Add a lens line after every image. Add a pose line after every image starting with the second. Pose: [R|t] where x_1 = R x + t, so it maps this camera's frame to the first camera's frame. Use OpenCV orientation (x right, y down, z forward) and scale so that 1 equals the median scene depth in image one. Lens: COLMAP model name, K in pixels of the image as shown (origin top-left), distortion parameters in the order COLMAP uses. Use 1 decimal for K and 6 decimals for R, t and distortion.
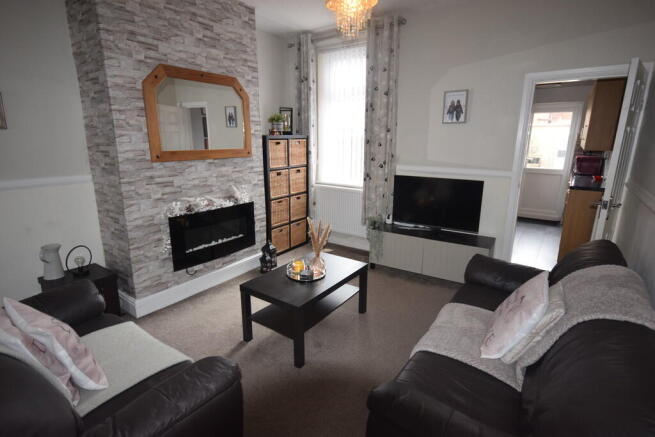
lens RADIAL K [[335.4, 0, 328.9], [0, 335.4, 218.9], [0, 0, 1]] dist [-0.000801, -0.000299]
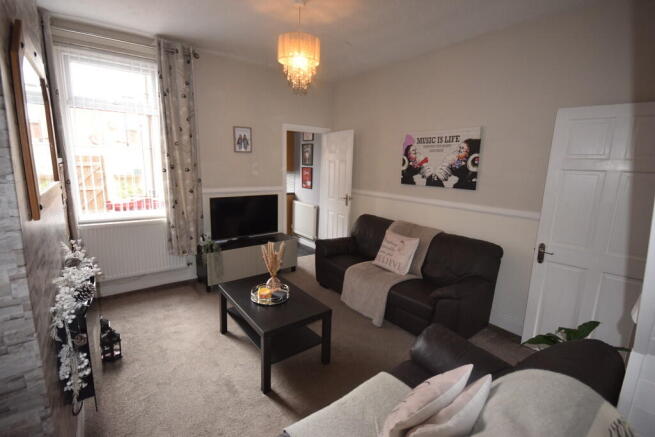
lens RADIAL K [[297.5, 0, 328.0], [0, 297.5, 214.8], [0, 0, 1]] dist [-0.003277, -0.000743]
pose [[0.299623, -0.159334, 0.940659, -0.588042], [0.202792, 0.974061, 0.100398, -0.099879], [-0.932256, 0.160677, 0.324163, 0.362217]]
